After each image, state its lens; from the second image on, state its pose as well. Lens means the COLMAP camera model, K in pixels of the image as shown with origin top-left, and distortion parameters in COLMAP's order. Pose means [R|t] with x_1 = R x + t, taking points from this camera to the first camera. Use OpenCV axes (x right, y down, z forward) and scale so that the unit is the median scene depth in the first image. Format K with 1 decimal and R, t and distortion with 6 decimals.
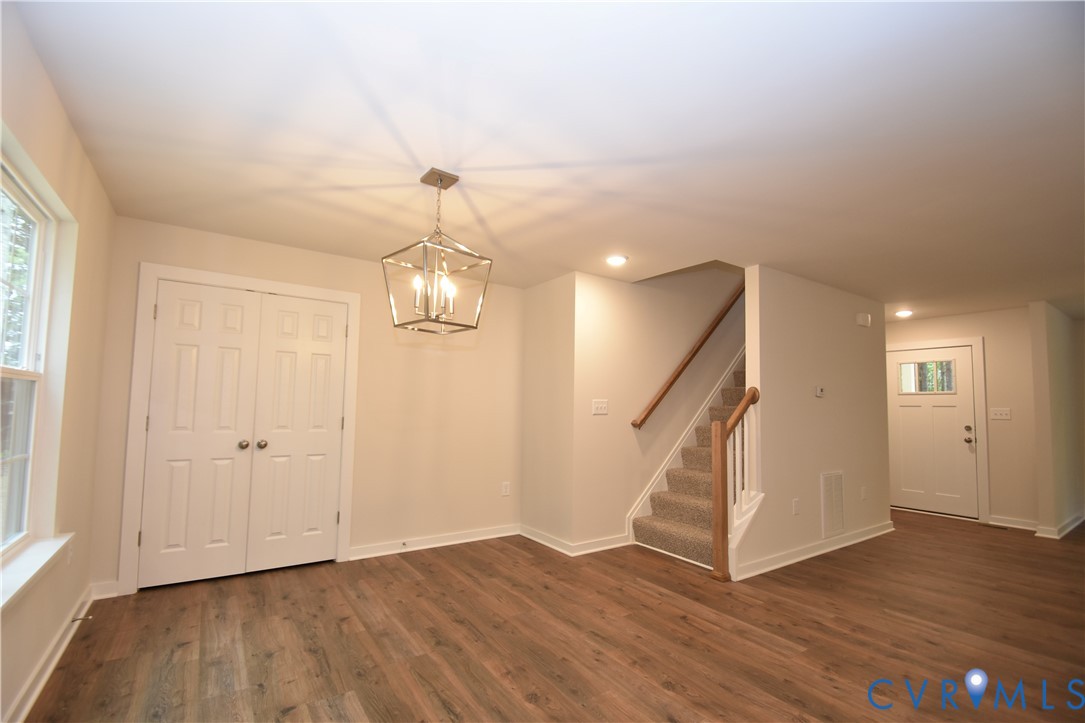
lens RADIAL K [[475.6, 0, 530.2], [0, 475.6, 373.5], [0, 0, 1]] dist [0.020681, -0.021006]
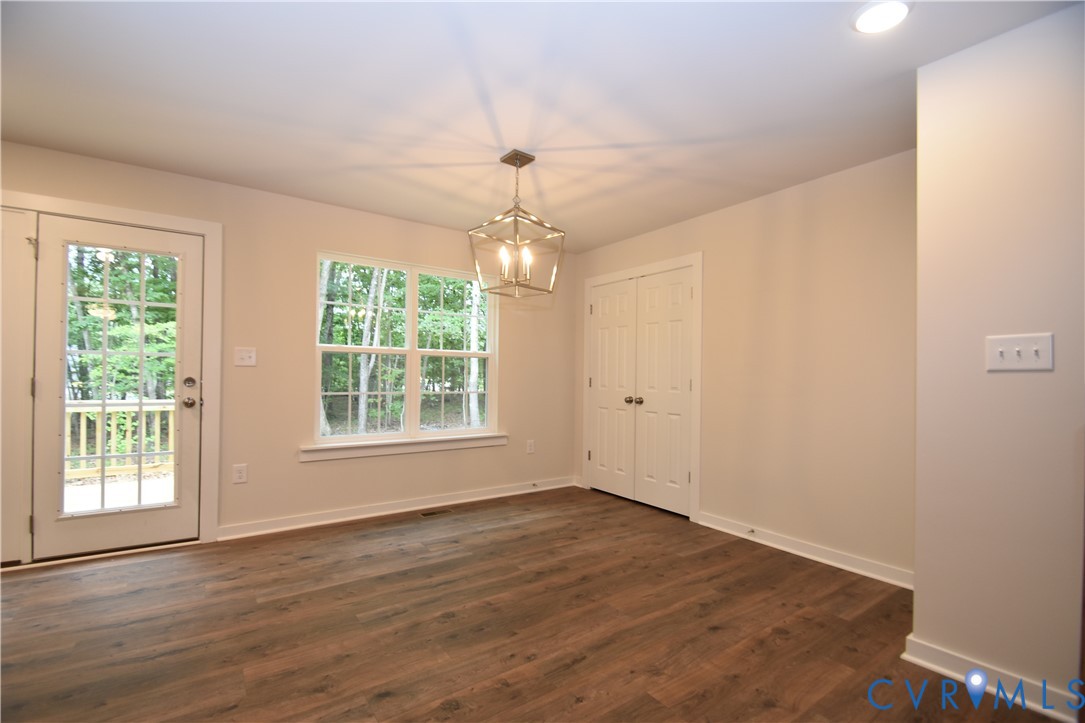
lens RADIAL K [[475.6, 0, 530.2], [0, 475.6, 373.5], [0, 0, 1]] dist [0.020681, -0.021006]
pose [[-0.001249, -0.024953, -0.999688, 0.769430], [0.058050, 0.998001, -0.024983, 0.106563], [0.998313, -0.058064, 0.000202, 0.832955]]
